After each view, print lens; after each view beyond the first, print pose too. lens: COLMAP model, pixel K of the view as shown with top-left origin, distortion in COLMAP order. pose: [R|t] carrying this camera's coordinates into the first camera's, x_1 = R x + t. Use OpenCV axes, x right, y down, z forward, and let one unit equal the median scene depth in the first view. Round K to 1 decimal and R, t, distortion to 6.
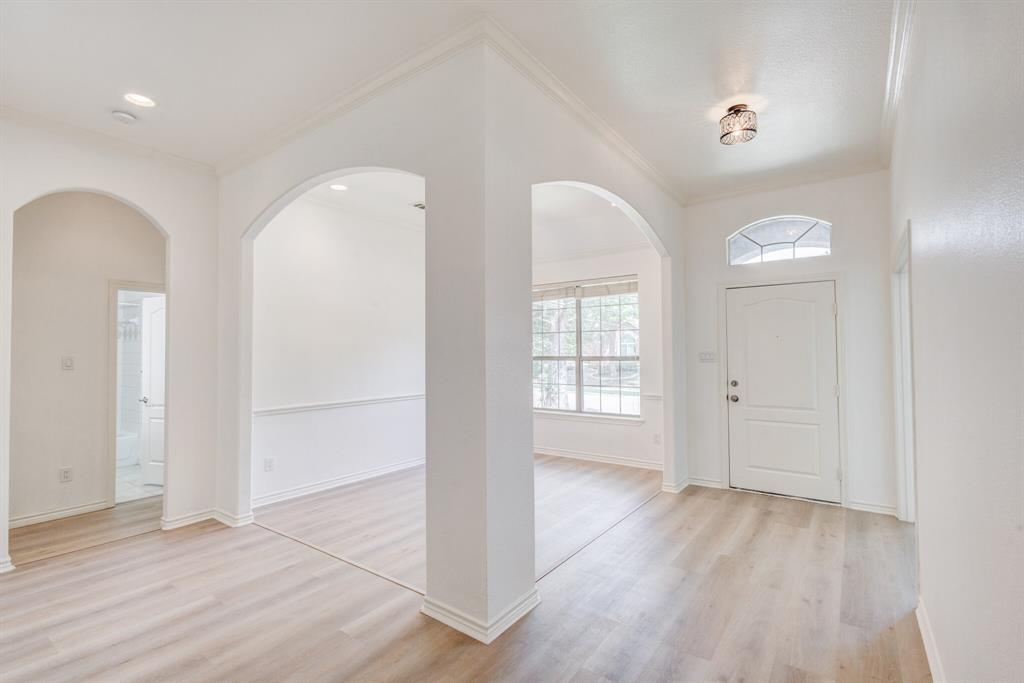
lens RADIAL K [[469.3, 0, 512.2], [0, 469.3, 340.4], [0, 0, 1]] dist [0.006272, -0.000943]
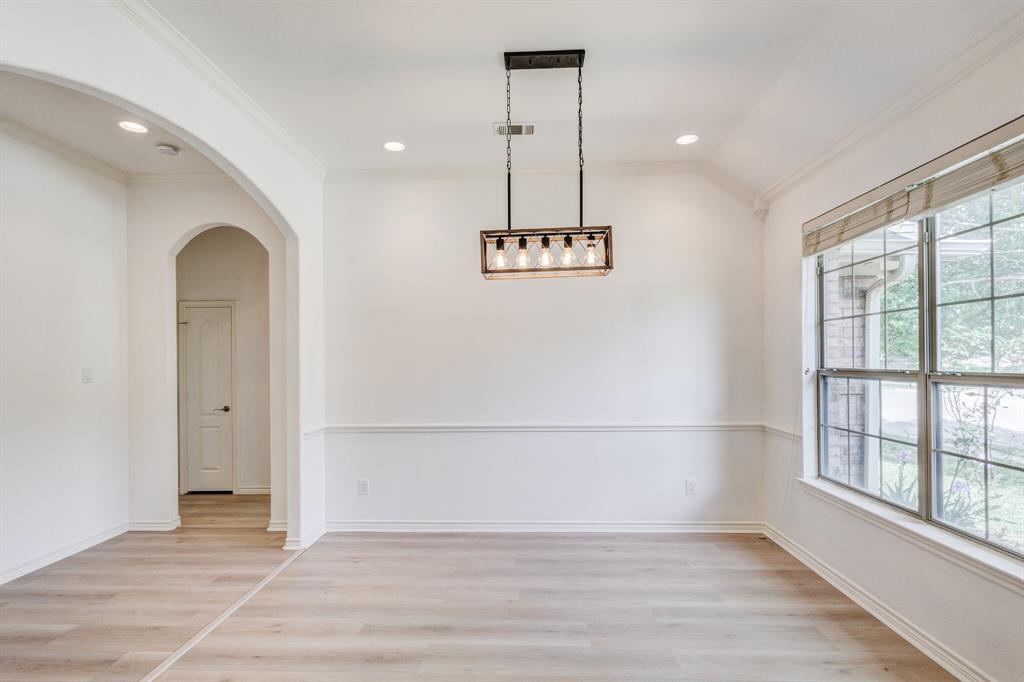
lens RADIAL K [[475.2, 0, 509.1], [0, 475.2, 357.7], [0, 0, 1]] dist [0.009827, -0.000448]
pose [[0.557806, -0.002905, -0.829966, 0.377515], [0.030757, 0.999379, 0.017173, 0.008053], [0.829401, -0.035107, 0.557549, 0.699650]]
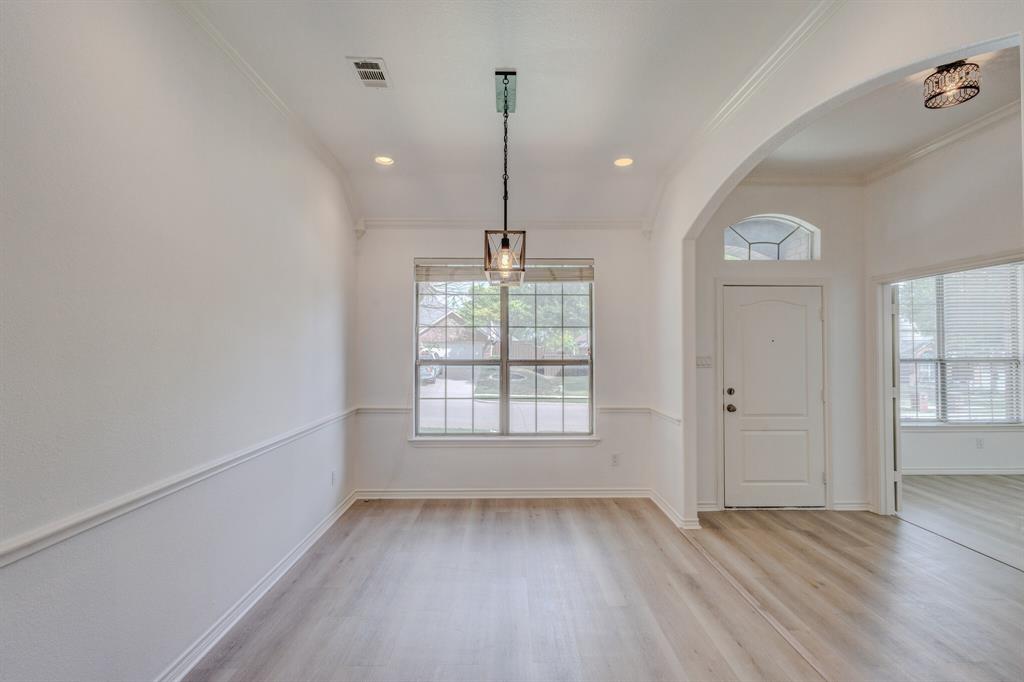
lens RADIAL K [[469.3, 0, 512.2], [0, 469.3, 339.9], [0, 0, 1]] dist [0.006272, -0.000943]
pose [[0.794619, 0.017870, 0.606846, -0.416520], [-0.023129, 0.999732, 0.000846, 0.001848], [-0.606668, -0.014707, 0.794819, 0.551259]]
